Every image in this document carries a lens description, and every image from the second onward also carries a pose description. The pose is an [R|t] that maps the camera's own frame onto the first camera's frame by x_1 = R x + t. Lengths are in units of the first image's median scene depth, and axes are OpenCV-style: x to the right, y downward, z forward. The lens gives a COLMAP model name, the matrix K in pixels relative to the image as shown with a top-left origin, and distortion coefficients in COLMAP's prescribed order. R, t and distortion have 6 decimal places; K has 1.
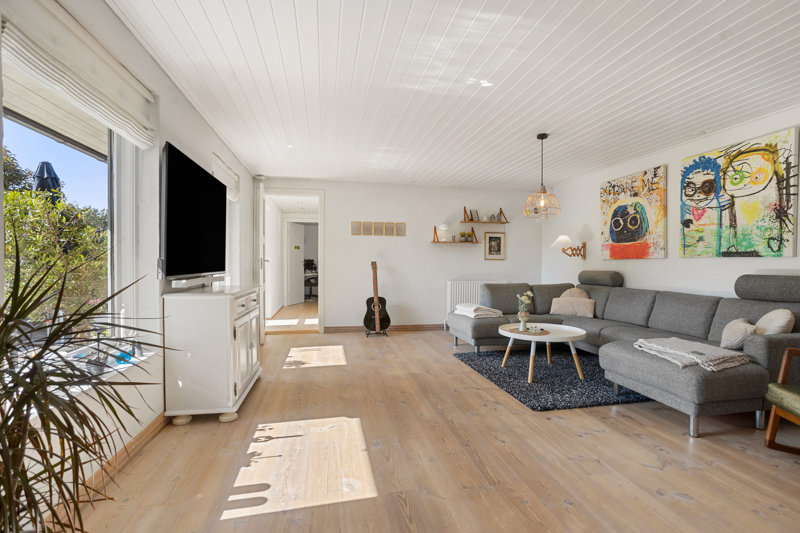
lens RADIAL K [[399.4, 0, 396.6], [0, 399.4, 266.4], [0, 0, 1]] dist [-0.025656, 0.000882]
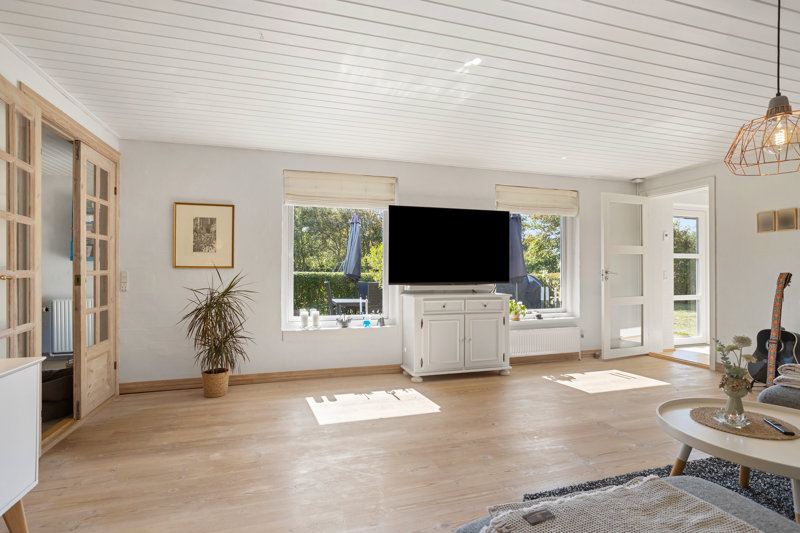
lens RADIAL K [[399.4, 0, 397.5], [0, 399.4, 271.5], [0, 0, 1]] dist [-0.025656, 0.000882]
pose [[0.112331, -0.004061, -0.993662, 1.097281], [-0.007031, 0.999963, -0.004882, -0.017549], [0.993646, 0.007535, 0.112299, 0.790845]]
